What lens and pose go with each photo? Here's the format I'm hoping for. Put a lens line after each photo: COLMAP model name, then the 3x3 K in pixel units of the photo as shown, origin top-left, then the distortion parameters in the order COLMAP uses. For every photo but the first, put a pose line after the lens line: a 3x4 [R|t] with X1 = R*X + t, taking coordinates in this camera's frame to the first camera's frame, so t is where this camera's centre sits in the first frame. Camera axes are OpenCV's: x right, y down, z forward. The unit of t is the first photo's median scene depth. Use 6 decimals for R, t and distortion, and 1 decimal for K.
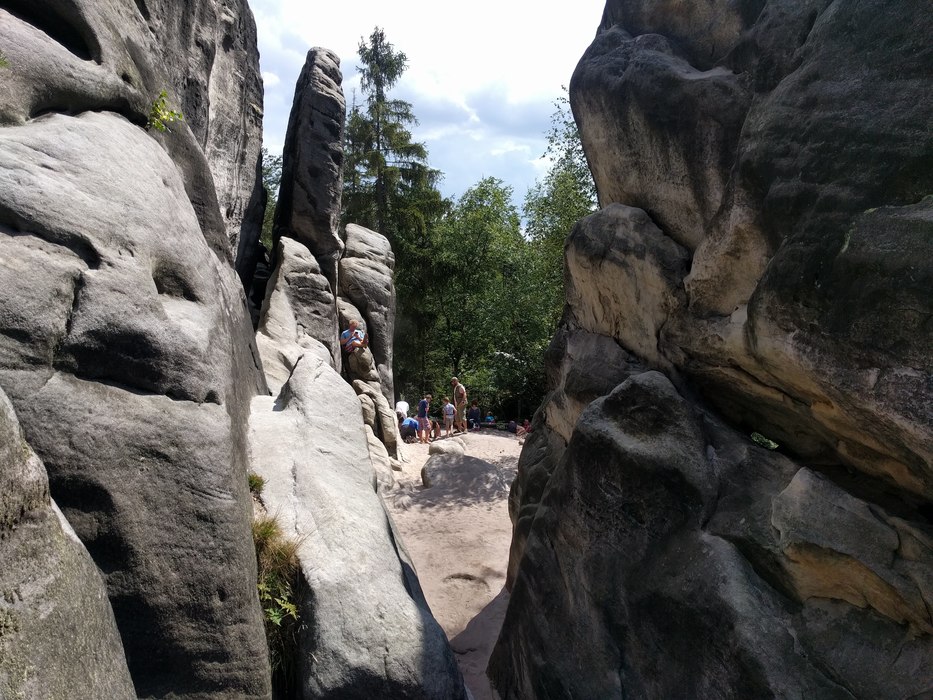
lens RADIAL K [[720.1, 0, 466.4], [0, 720.1, 345.2], [0, 0, 1]] dist [0.012074, -0.003882]
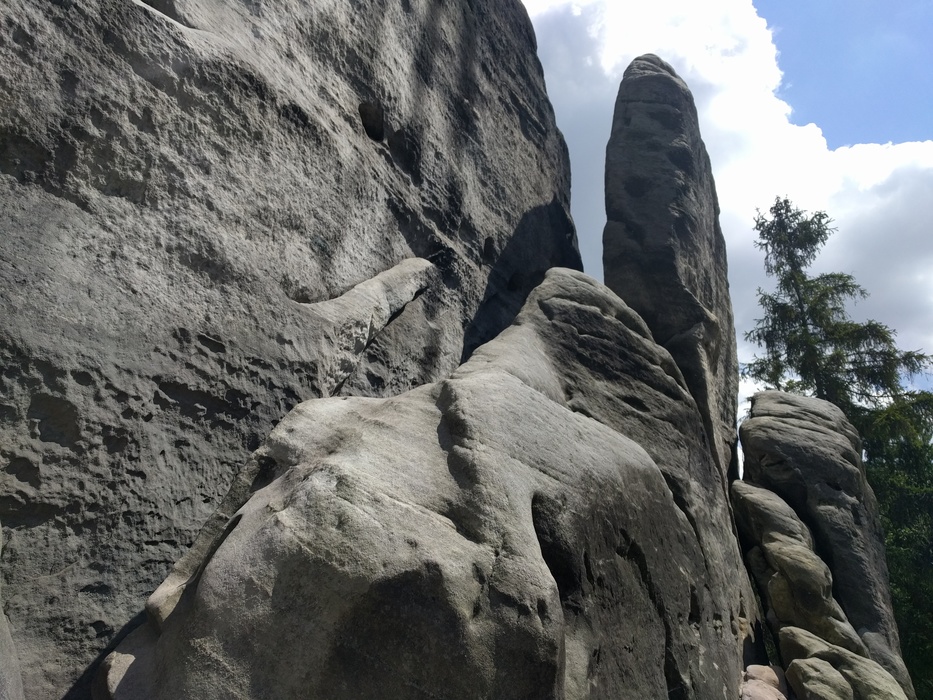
lens RADIAL K [[720.1, 0, 466.4], [0, 720.1, 345.2], [0, 0, 1]] dist [0.012074, -0.003882]
pose [[0.828626, -0.220183, -0.514684, -0.059141], [-0.053697, 0.883900, -0.464584, 0.087074], [0.557222, 0.412603, 0.720599, 0.505562]]
